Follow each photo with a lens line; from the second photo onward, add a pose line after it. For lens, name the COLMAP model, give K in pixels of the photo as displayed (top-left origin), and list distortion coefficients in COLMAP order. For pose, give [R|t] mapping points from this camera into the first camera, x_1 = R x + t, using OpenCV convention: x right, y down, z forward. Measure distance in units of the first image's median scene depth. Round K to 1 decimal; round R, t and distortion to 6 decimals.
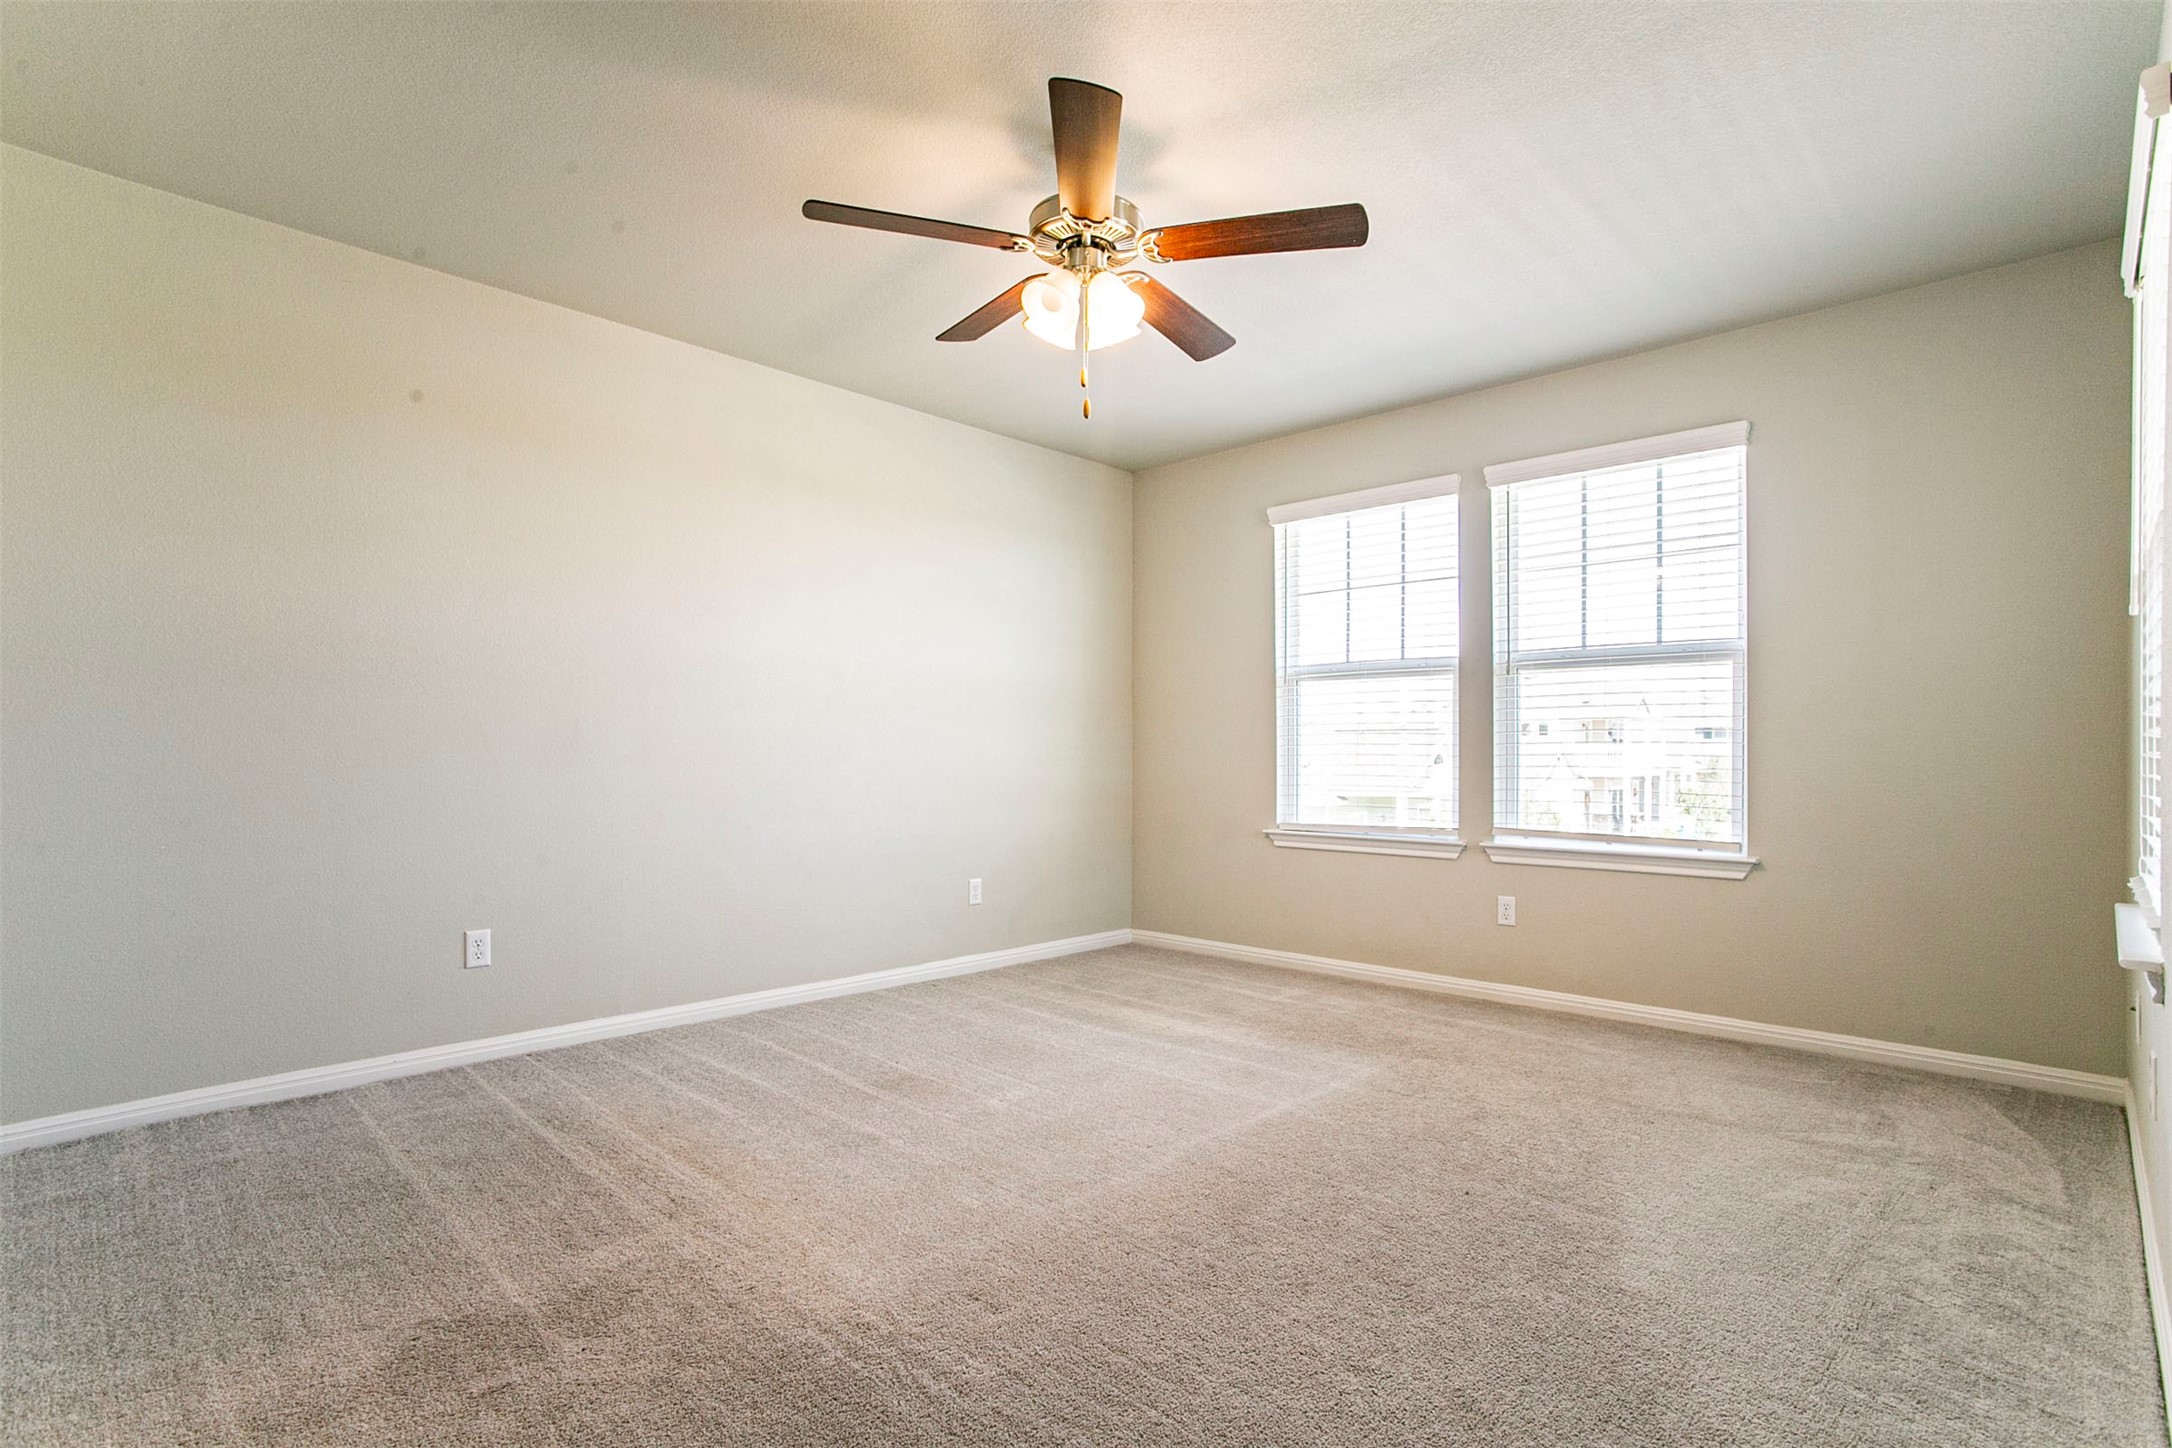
lens RADIAL K [[1053.5, 0, 1081.4], [0, 1053.5, 728.2], [0, 0, 1]] dist [-0.043361, 0.020429]
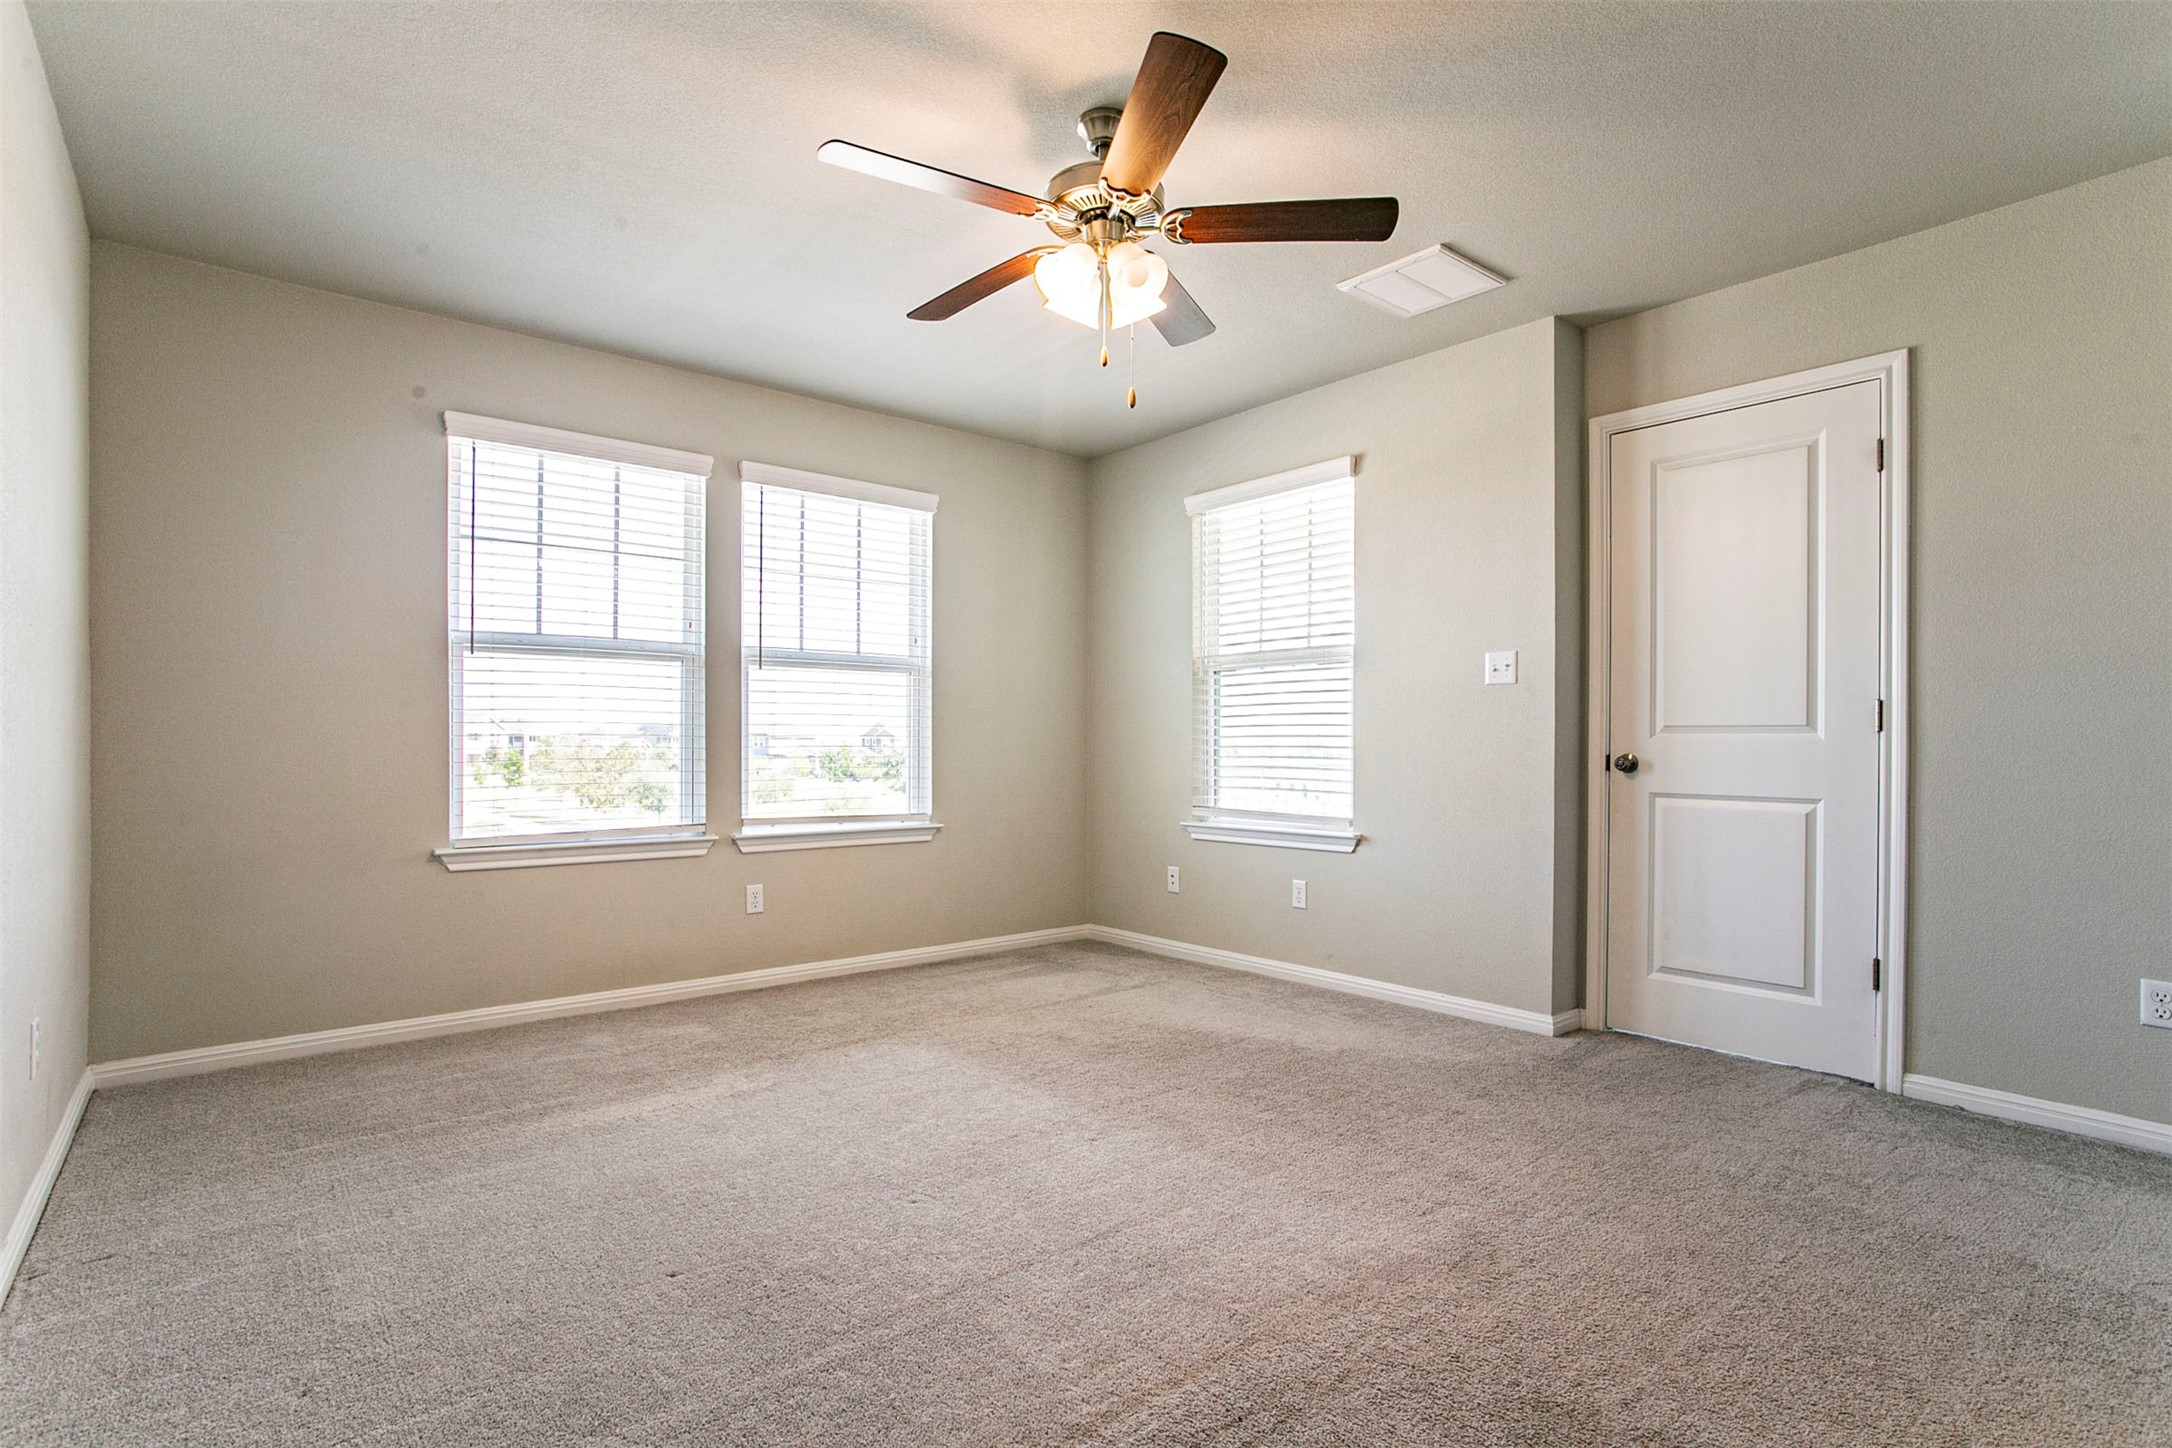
lens RADIAL K [[1053.5, 0, 1090.5], [0, 1053.5, 734.3], [0, 0, 1]] dist [-0.043361, 0.020429]
pose [[0.110438, 0.009624, 0.993836, -0.575555], [-0.023524, 0.999698, -0.007066, 0.012331], [-0.993605, -0.022598, 0.110631, 0.555008]]
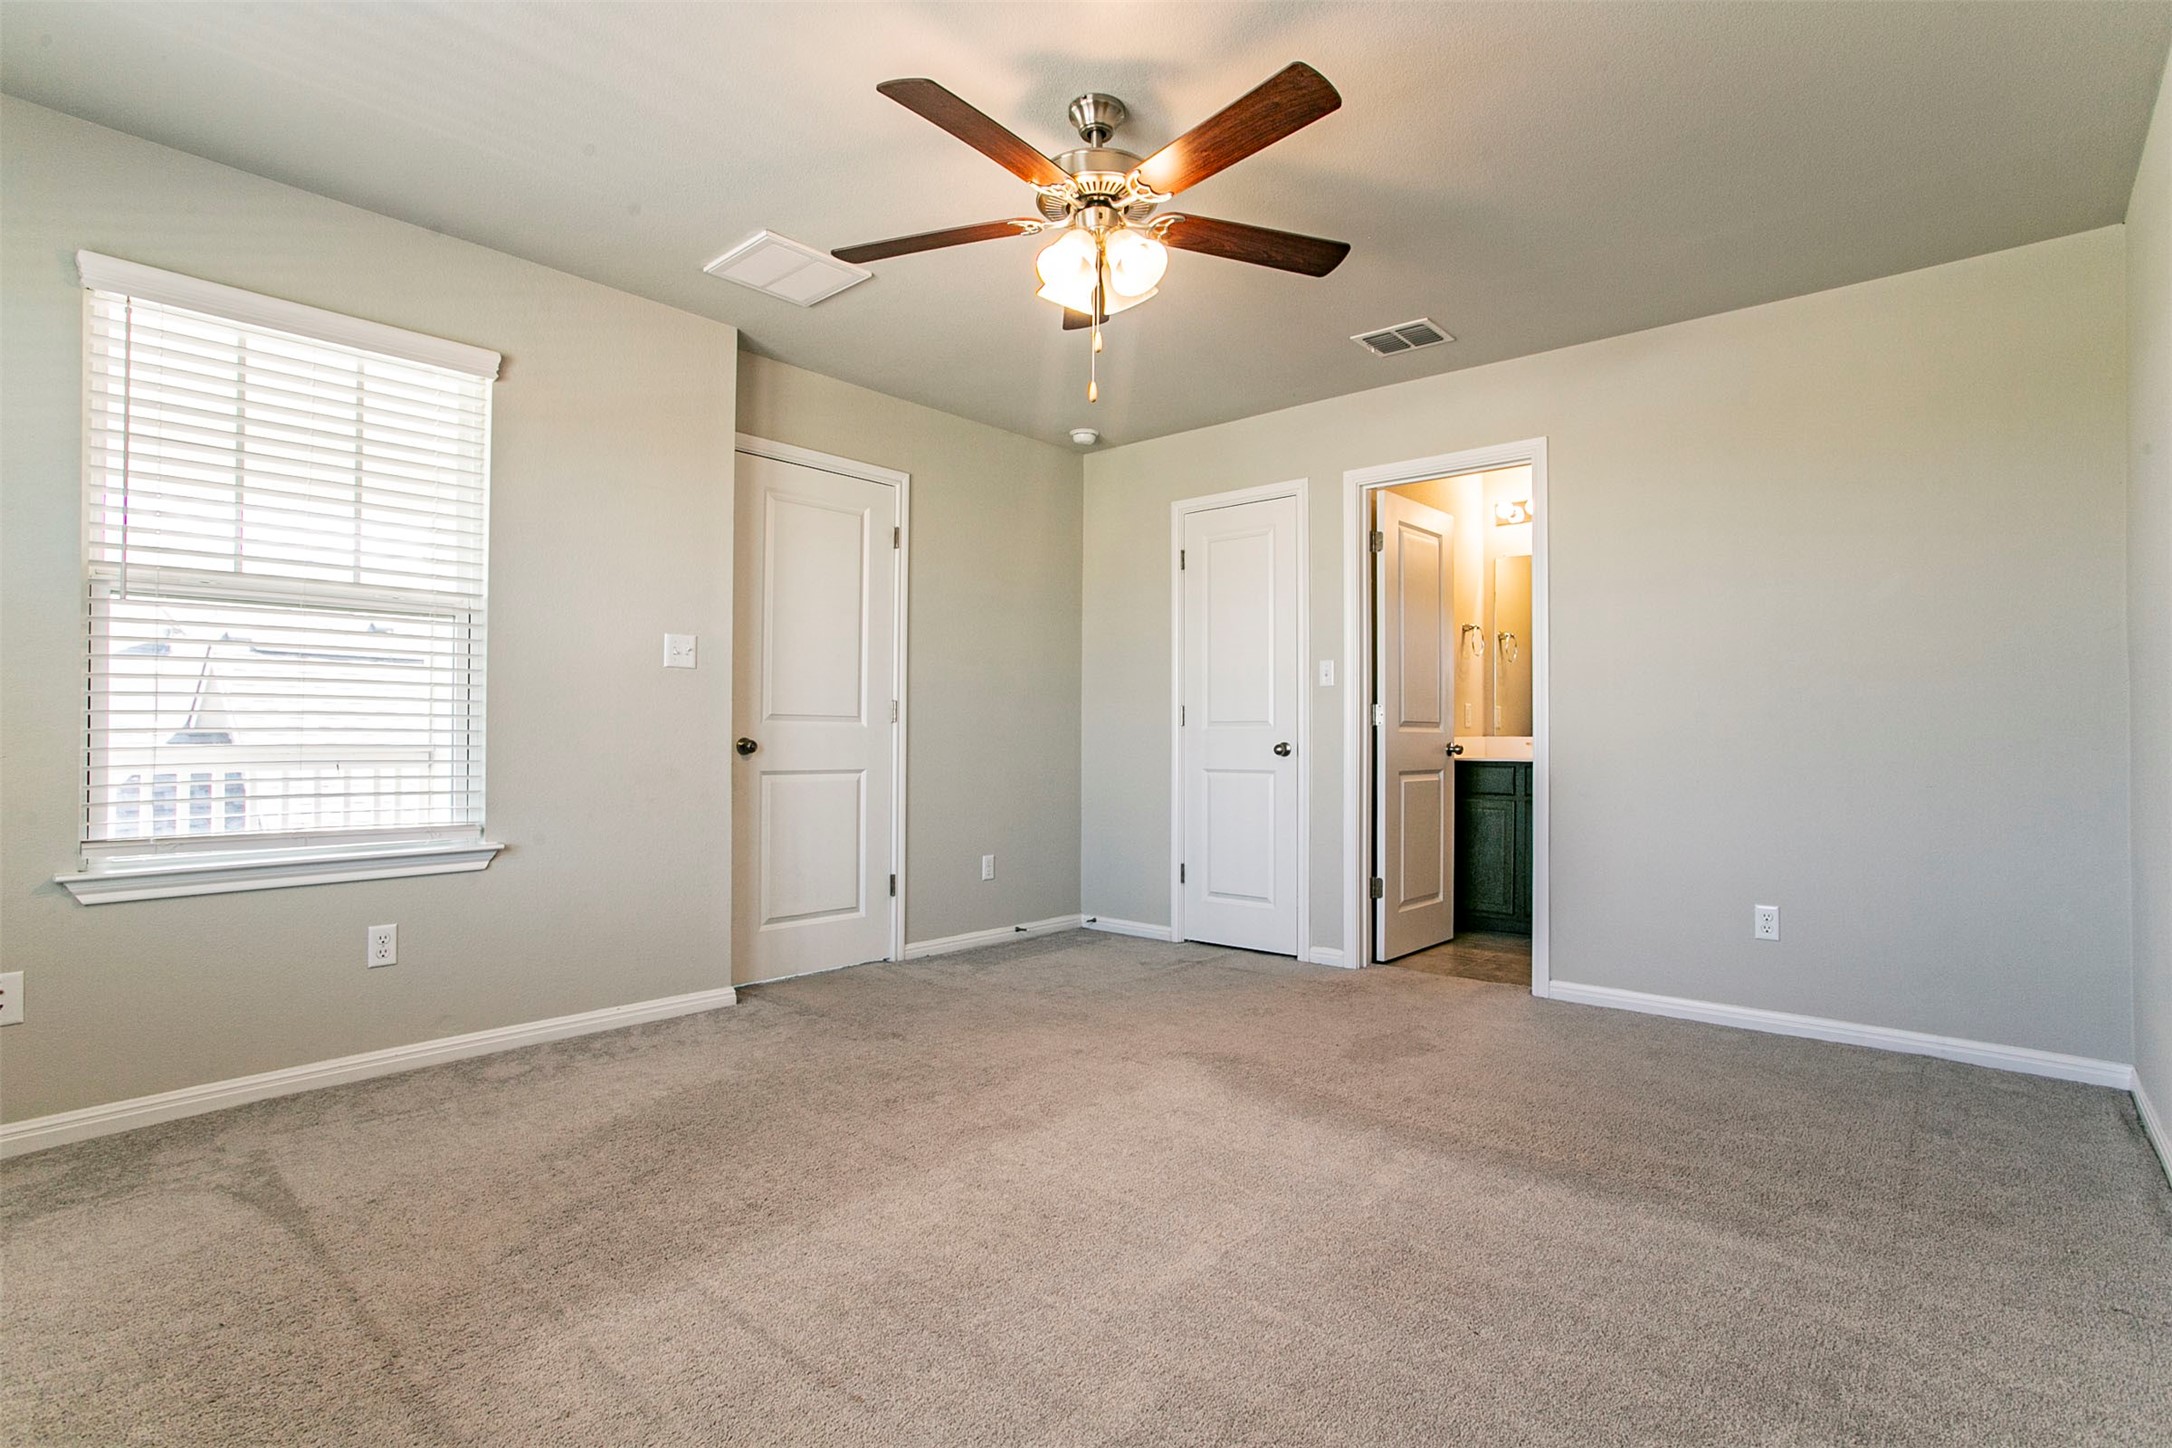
lens RADIAL K [[1053.5, 0, 1090.2], [0, 1053.5, 725.1], [0, 0, 1]] dist [-0.043361, 0.020429]
pose [[-0.999577, -0.003505, -0.028858, 0.022752], [-0.002587, 0.999492, -0.031765, 0.029647], [0.028955, -0.031676, -0.999079, 1.183027]]
